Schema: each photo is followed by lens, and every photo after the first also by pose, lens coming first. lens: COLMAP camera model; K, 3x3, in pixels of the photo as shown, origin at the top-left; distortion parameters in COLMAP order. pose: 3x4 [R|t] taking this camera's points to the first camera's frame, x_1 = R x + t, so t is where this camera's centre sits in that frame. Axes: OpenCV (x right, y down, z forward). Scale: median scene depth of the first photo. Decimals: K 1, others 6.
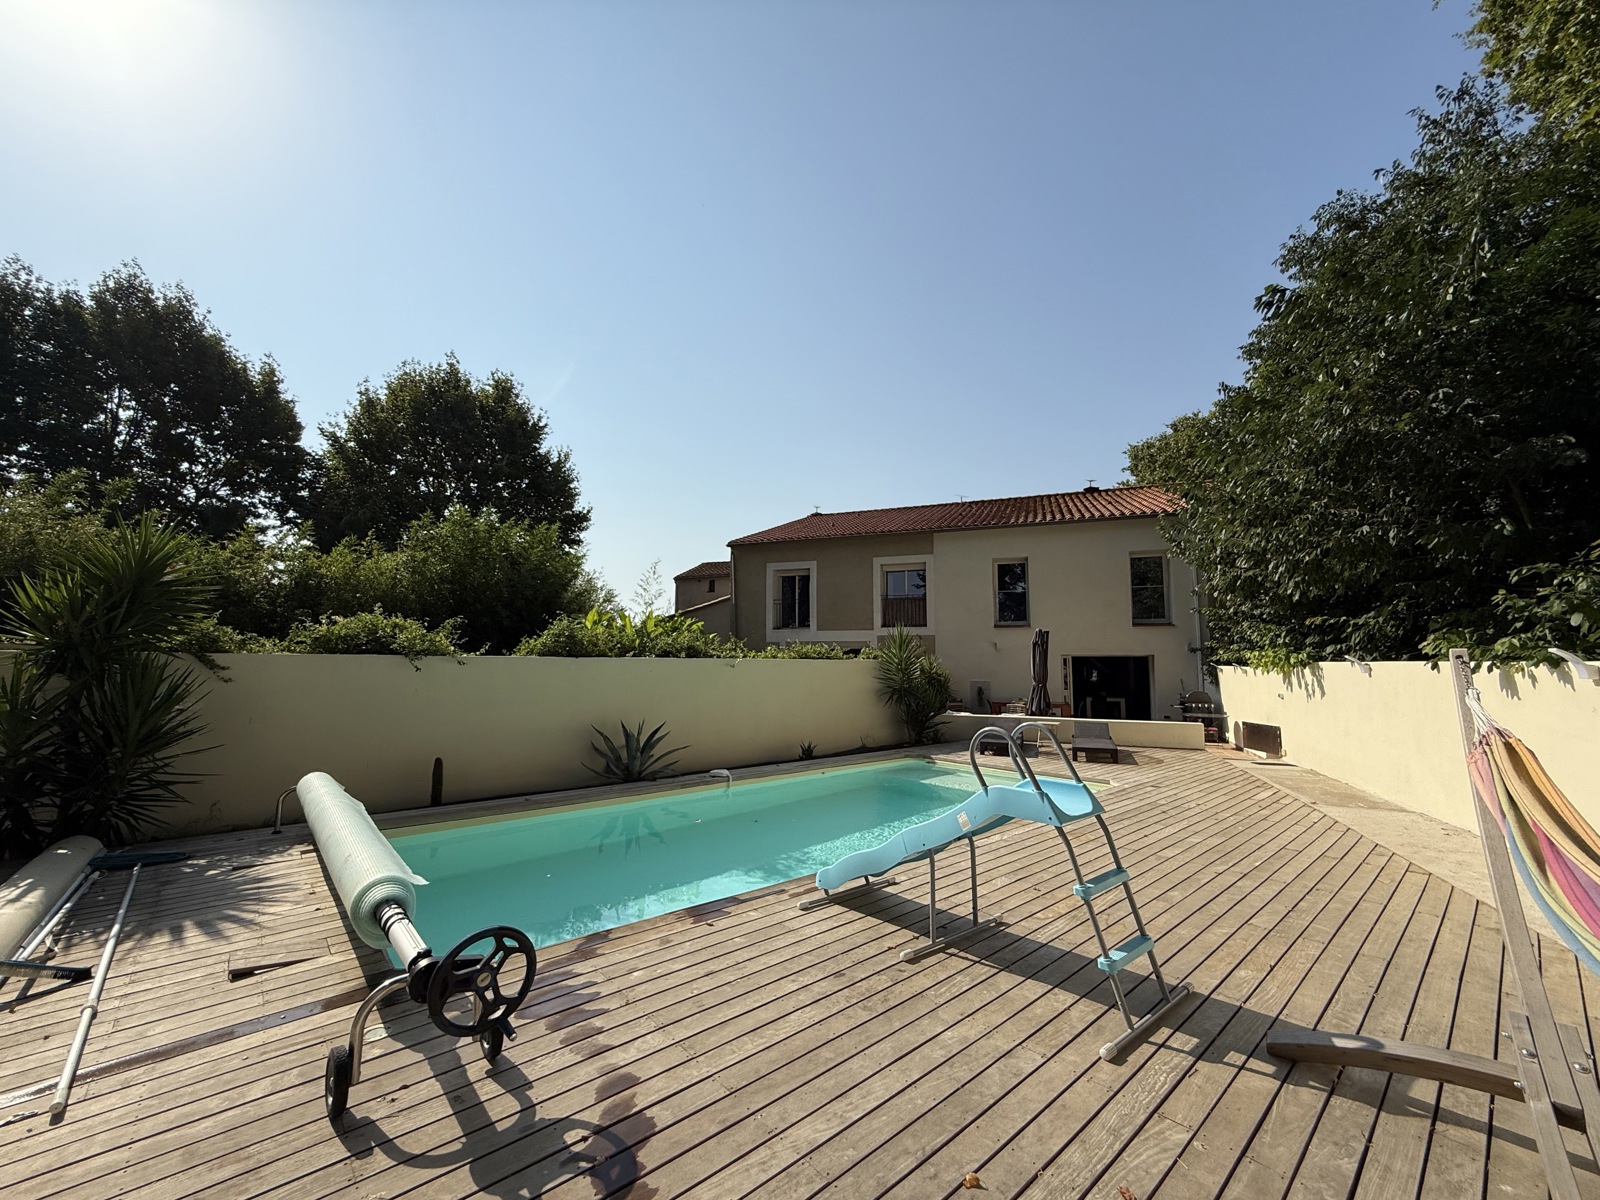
lens RADIAL K [[636.2, 0, 793.5], [0, 636.2, 601.6], [0, 0, 1]] dist [-0.002034, 0.000532]
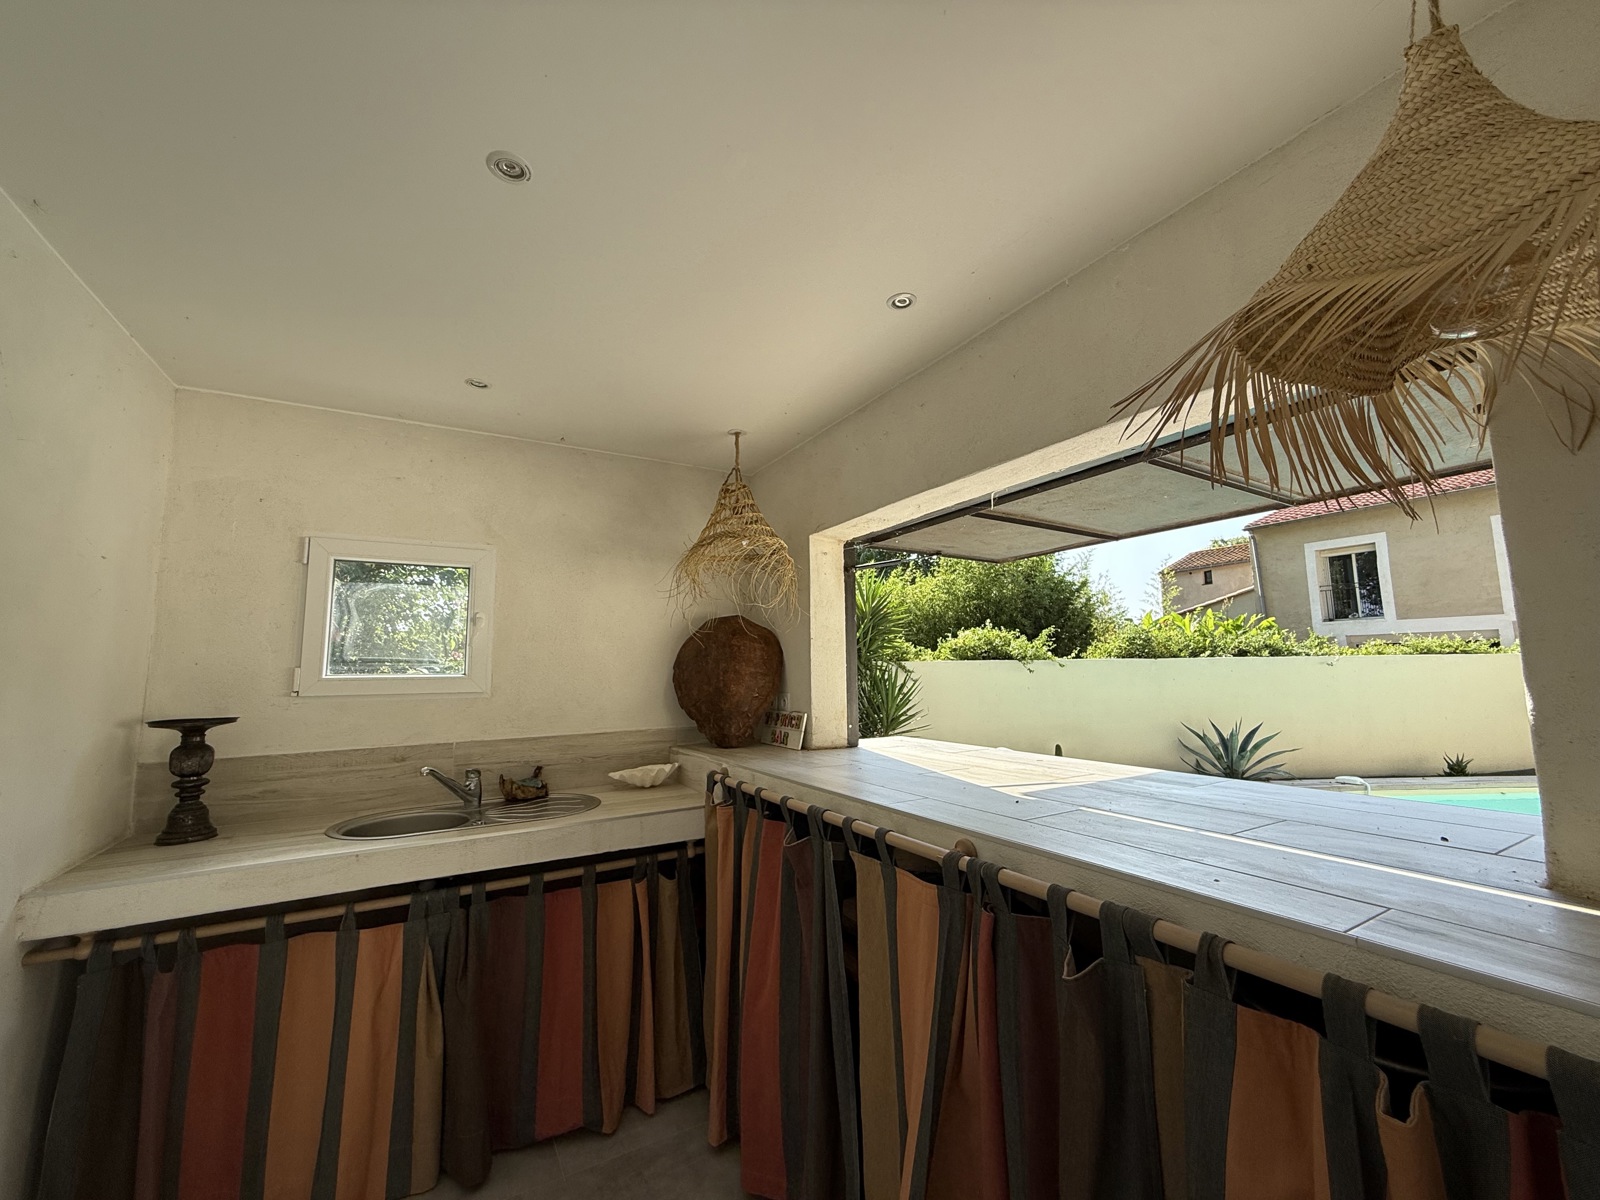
lens RADIAL K [[636.2, 0, 793.5], [0, 636.2, 601.6], [0, 0, 1]] dist [-0.002034, 0.000532]
pose [[0.782717, -0.082257, -0.616917, -0.129373], [0.076975, 0.996412, -0.035196, -0.013932], [0.617599, -0.019939, 0.786241, -0.174611]]
